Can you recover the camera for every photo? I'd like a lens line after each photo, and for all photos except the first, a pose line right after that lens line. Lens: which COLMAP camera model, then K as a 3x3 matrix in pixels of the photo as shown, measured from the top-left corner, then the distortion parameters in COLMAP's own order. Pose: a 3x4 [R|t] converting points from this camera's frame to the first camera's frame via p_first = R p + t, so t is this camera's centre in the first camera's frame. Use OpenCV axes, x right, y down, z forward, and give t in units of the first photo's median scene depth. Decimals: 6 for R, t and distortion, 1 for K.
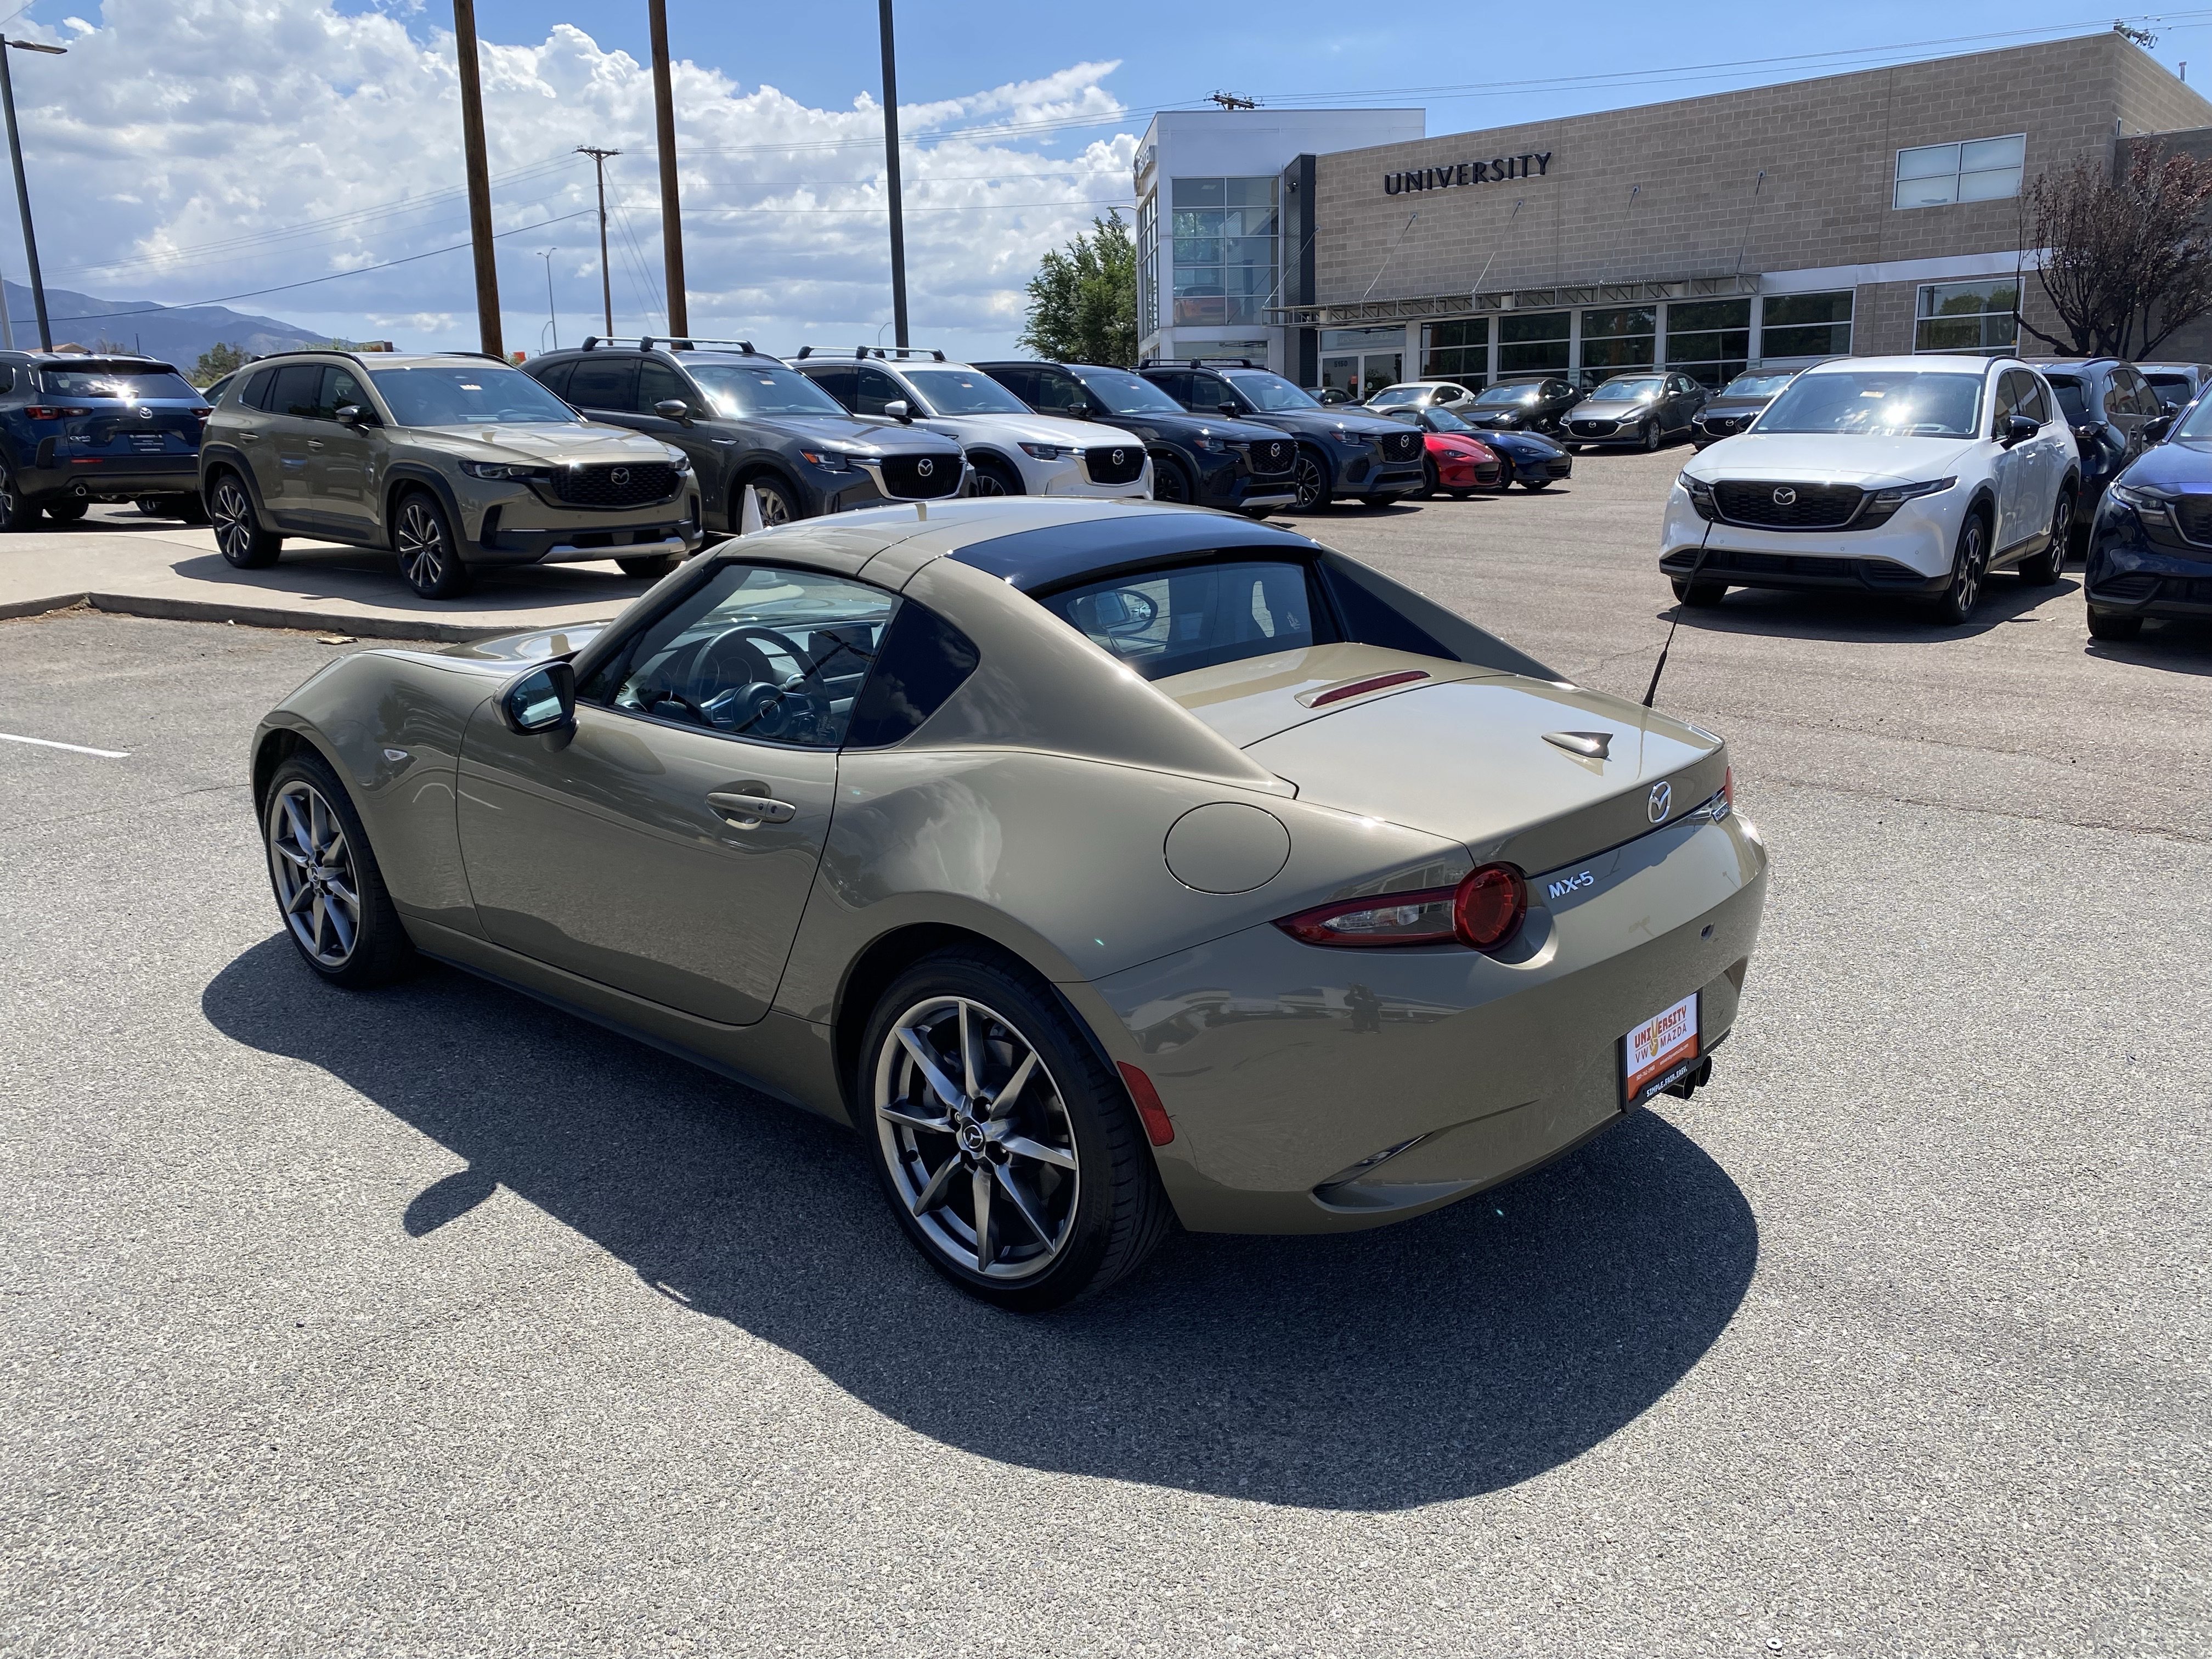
lens RADIAL K [[1704.9, 0, 1107.6], [0, 1704.9, 807.8], [0, 0, 1]] dist [0.011514, -0.011137]
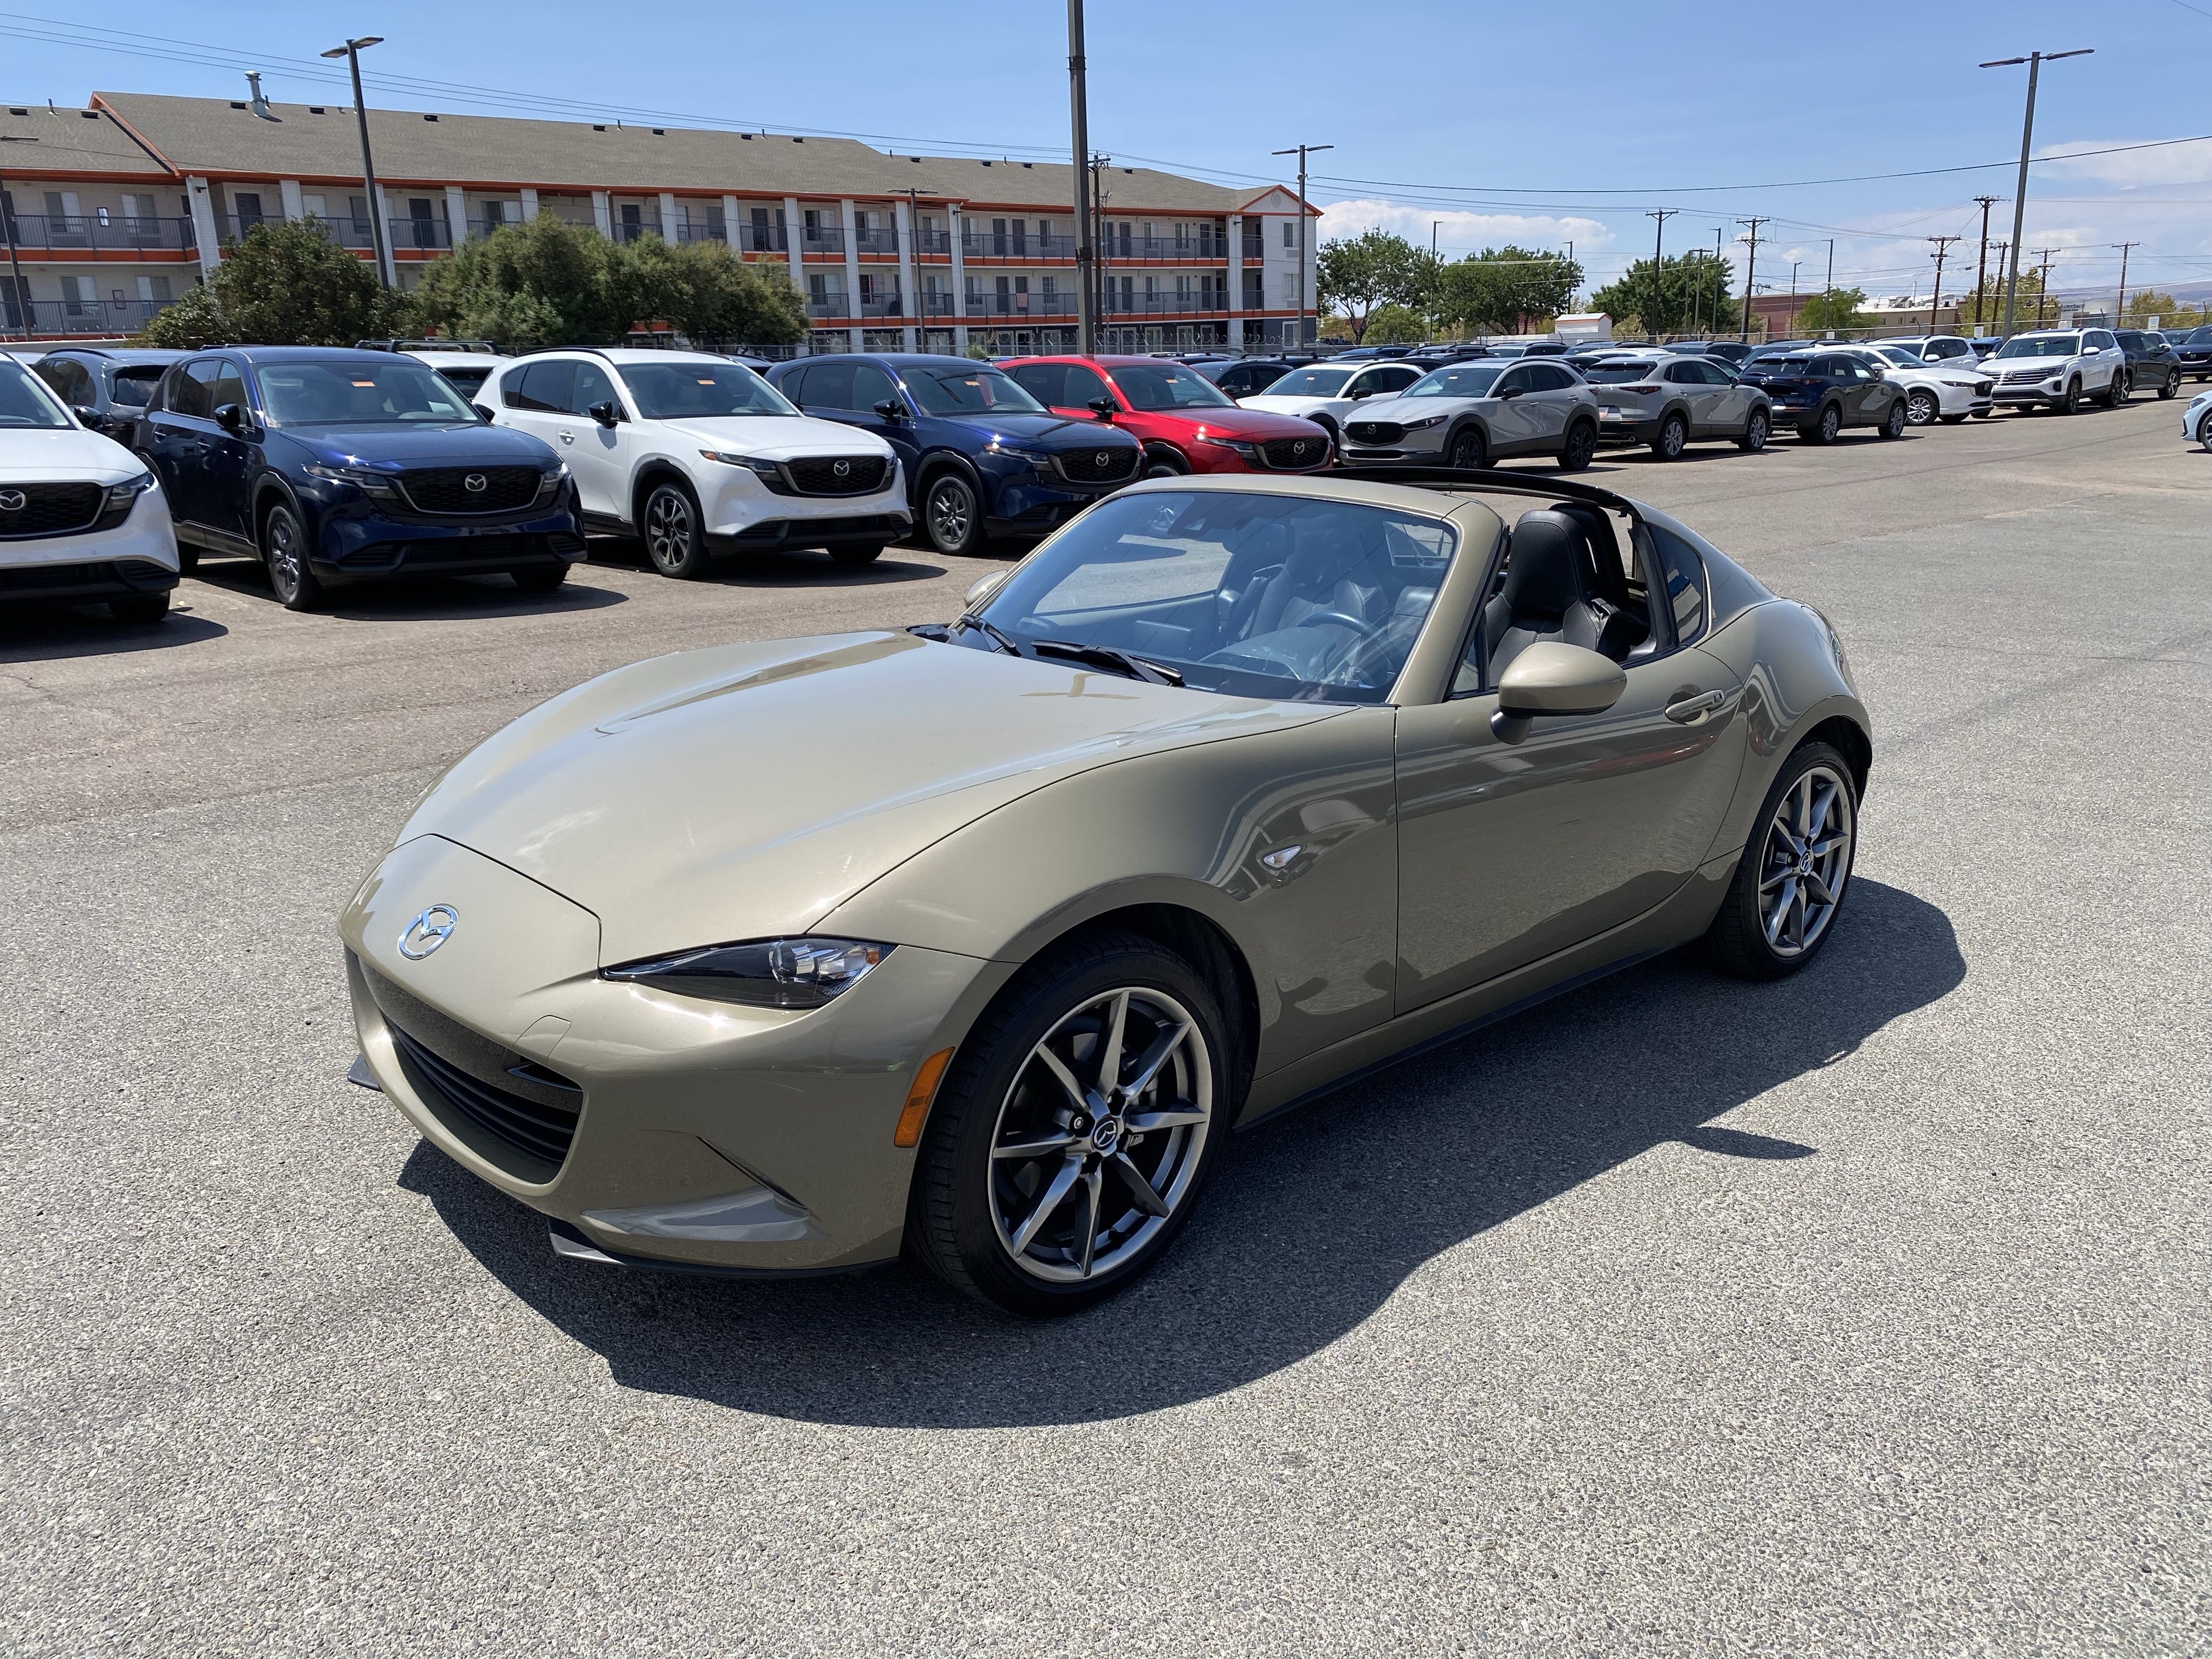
lens RADIAL K [[1704.9, 0, 1133.2], [0, 1704.9, 793.1], [0, 0, 1]] dist [0.011514, -0.011137]
pose [[0.099288, -0.230273, 0.968048, -0.292230], [0.236614, 0.950414, 0.201810, -0.056861], [-0.966517, 0.209017, 0.148850, 0.246433]]
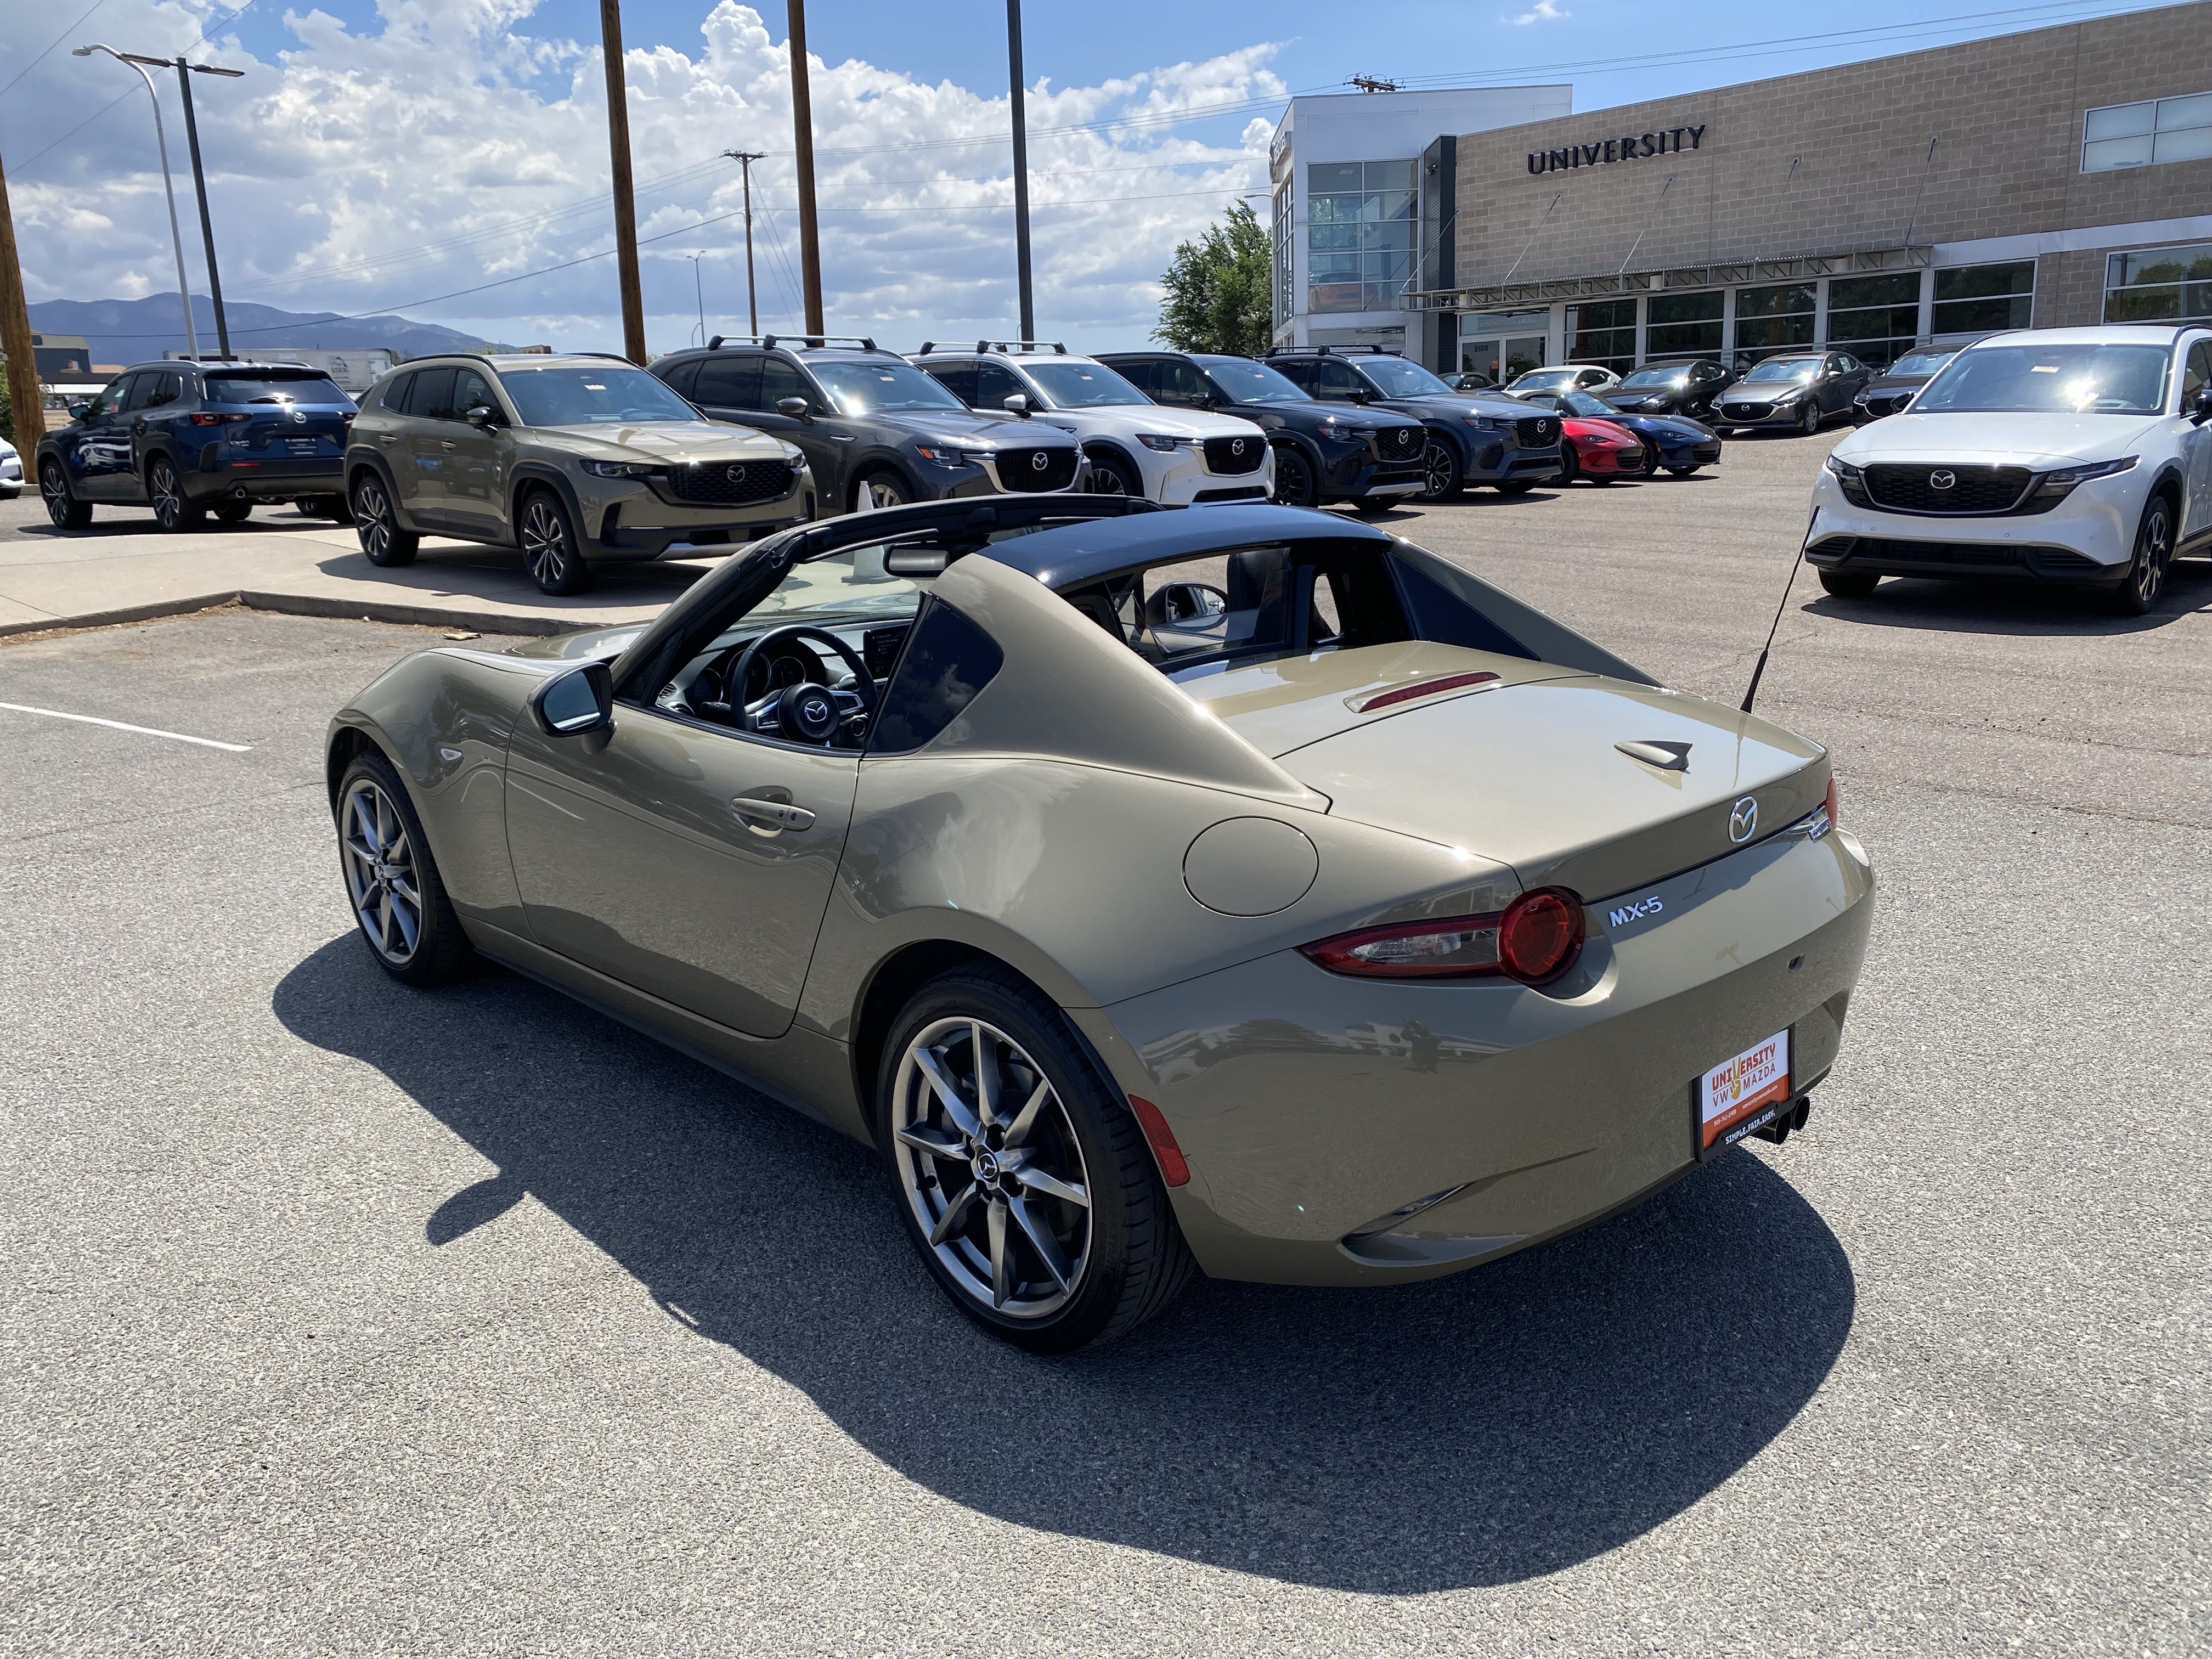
lens RADIAL K [[1704.9, 0, 1067.2], [0, 1704.9, 808.2], [0, 0, 1]] dist [0.011514, -0.011137]
pose [[0.994665, 0.008531, -0.102801, 0.011237], [-0.008074, 0.999956, 0.004862, -0.001961], [0.102838, -0.004006, 0.994690, 0.011814]]
